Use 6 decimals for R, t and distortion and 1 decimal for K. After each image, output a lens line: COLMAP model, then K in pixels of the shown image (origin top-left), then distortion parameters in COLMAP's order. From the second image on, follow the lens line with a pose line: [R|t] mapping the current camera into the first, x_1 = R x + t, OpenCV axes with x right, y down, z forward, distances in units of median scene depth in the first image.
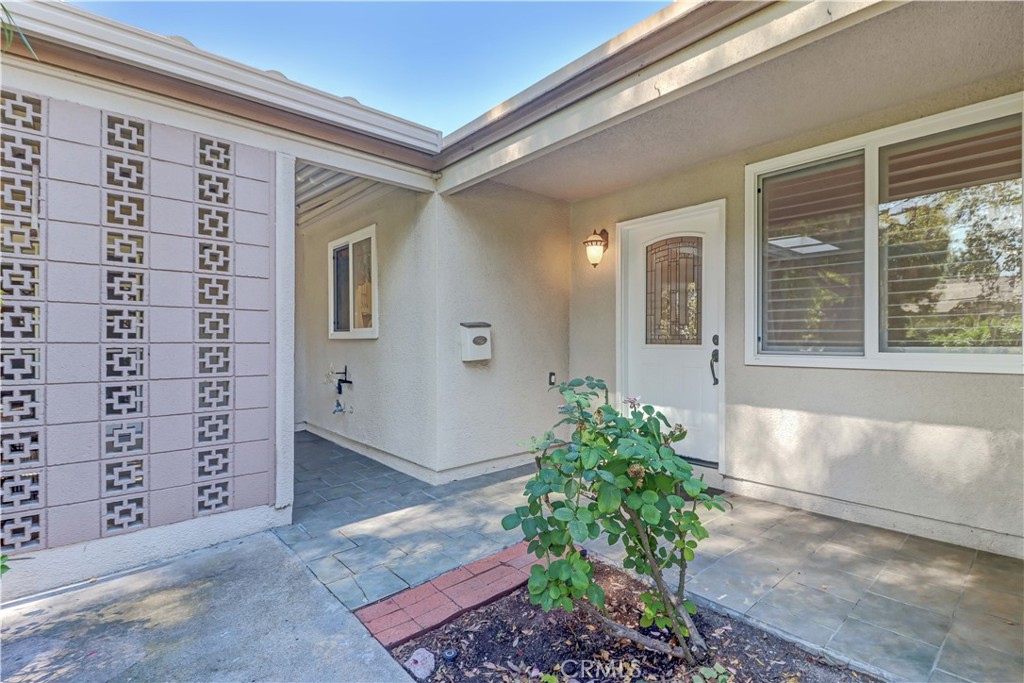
lens RADIAL K [[478.2, 0, 517.9], [0, 478.2, 343.2], [0, 0, 1]] dist [0.015905, -0.000802]
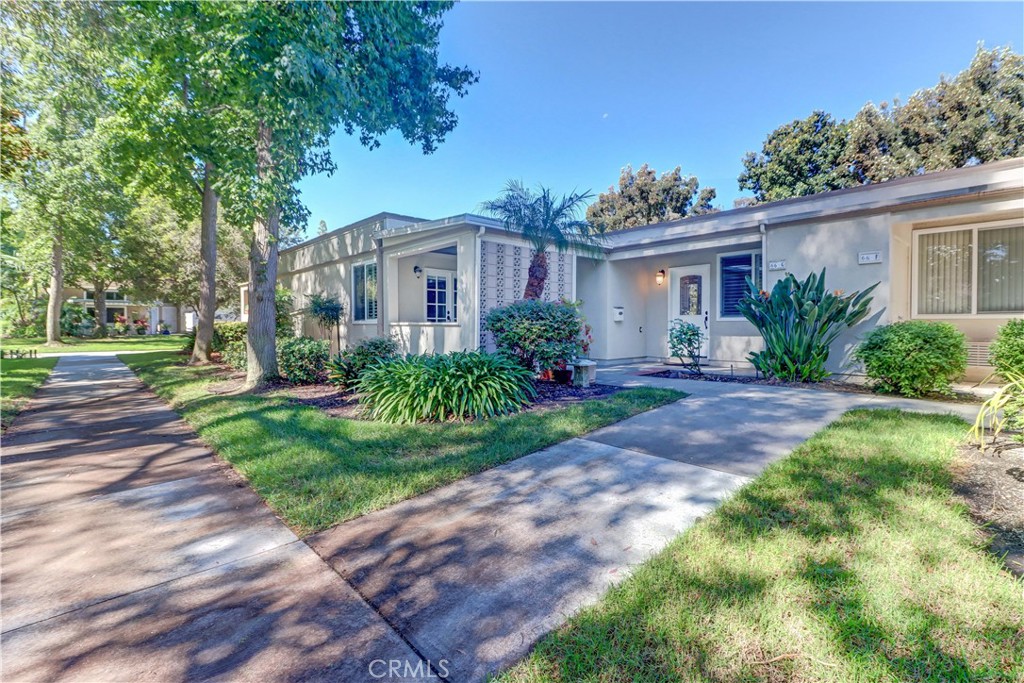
lens RADIAL K [[478.2, 0, 517.9], [0, 478.2, 343.2], [0, 0, 1]] dist [0.015905, -0.000802]
pose [[0.999863, -0.005405, 0.015638, -0.746700], [0.004853, 0.999372, 0.035102, 0.068277], [-0.015818, -0.035021, 0.999261, -1.821322]]
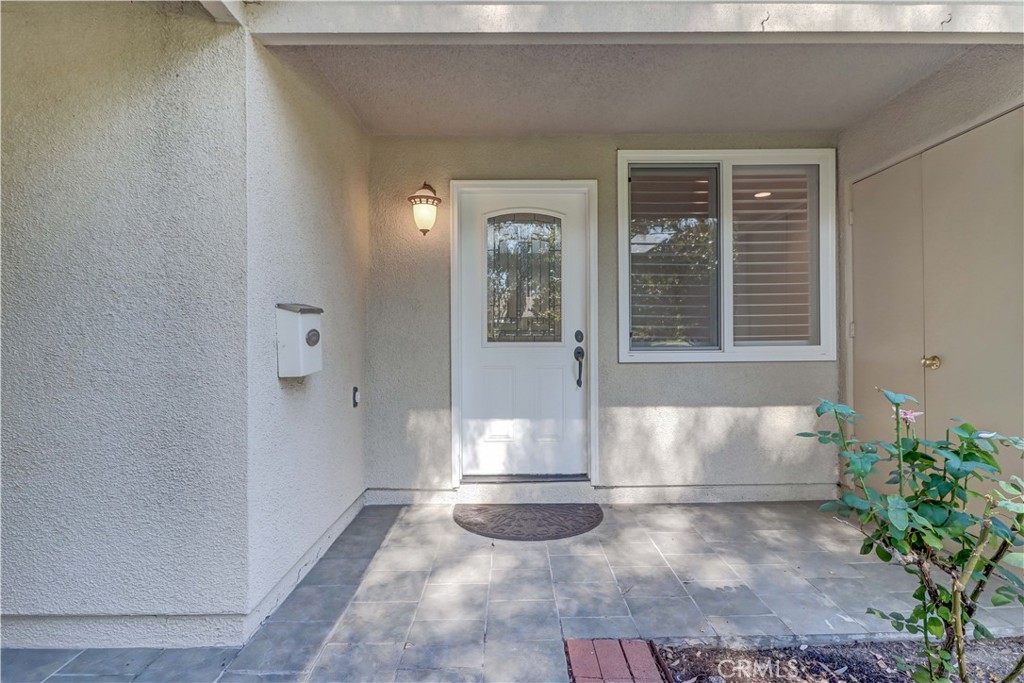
lens RADIAL K [[512.2, 0, 512.1], [0, 512.2, 335.6], [0, 0, 1]] dist [0.022041, -0.000418]
pose [[0.660752, 0.000764, 0.750604, -0.385875], [0.008366, 0.999930, -0.008383, -0.000977], [-0.750557, 0.011818, 0.660699, 0.463857]]
